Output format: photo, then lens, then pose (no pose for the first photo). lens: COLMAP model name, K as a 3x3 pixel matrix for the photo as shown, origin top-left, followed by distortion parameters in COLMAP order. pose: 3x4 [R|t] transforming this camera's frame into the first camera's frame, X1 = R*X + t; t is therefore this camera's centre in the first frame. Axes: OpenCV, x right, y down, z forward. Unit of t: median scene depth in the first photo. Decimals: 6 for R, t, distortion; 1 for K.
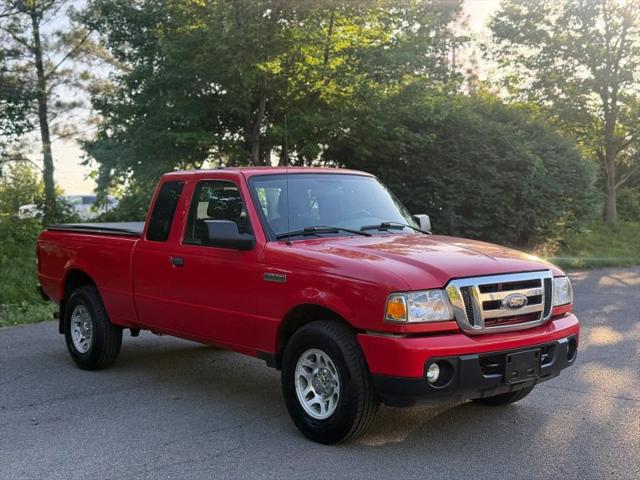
lens RADIAL K [[896.5, 0, 319.6], [0, 896.5, 242.2], [0, 0, 1]] dist [0.219770, -0.494459]
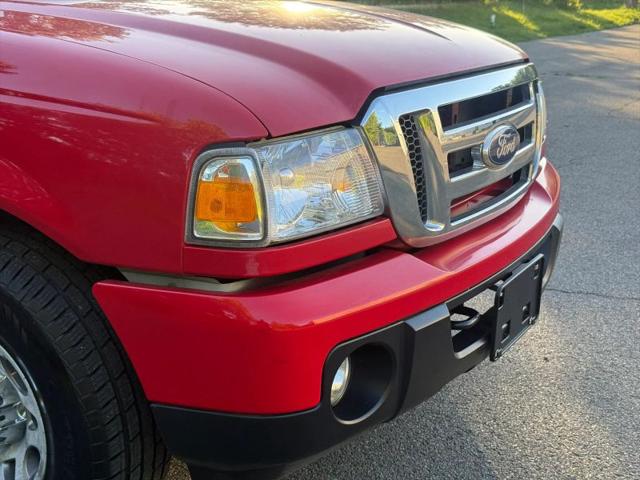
lens RADIAL K [[896.5, 0, 319.6], [0, 896.5, 242.2], [0, 0, 1]] dist [0.219770, -0.494459]
pose [[0.941703, -0.092003, 0.323621, 0.005351], [0.024448, 0.978054, 0.206913, 0.008907], [-0.335555, -0.186938, 0.923286, 0.241350]]
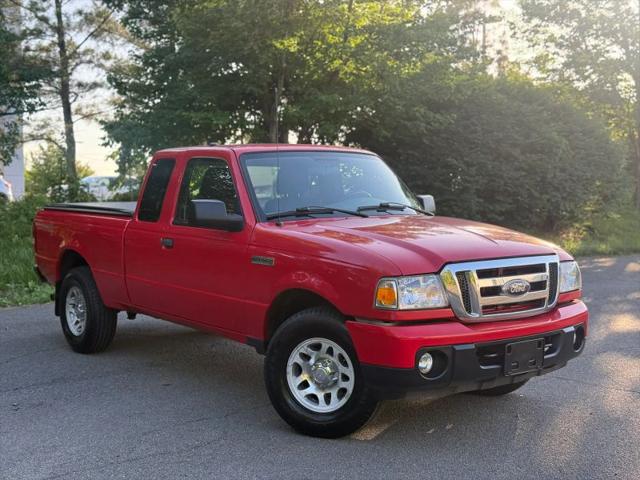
lens RADIAL K [[896.5, 0, 319.6], [0, 896.5, 242.2], [0, 0, 1]] dist [0.219770, -0.494459]
pose [[0.999368, 0.008918, -0.034406, 0.016126], [-0.008299, 0.999802, 0.018082, 0.001097], [0.034560, -0.017785, 0.999244, 0.021370]]
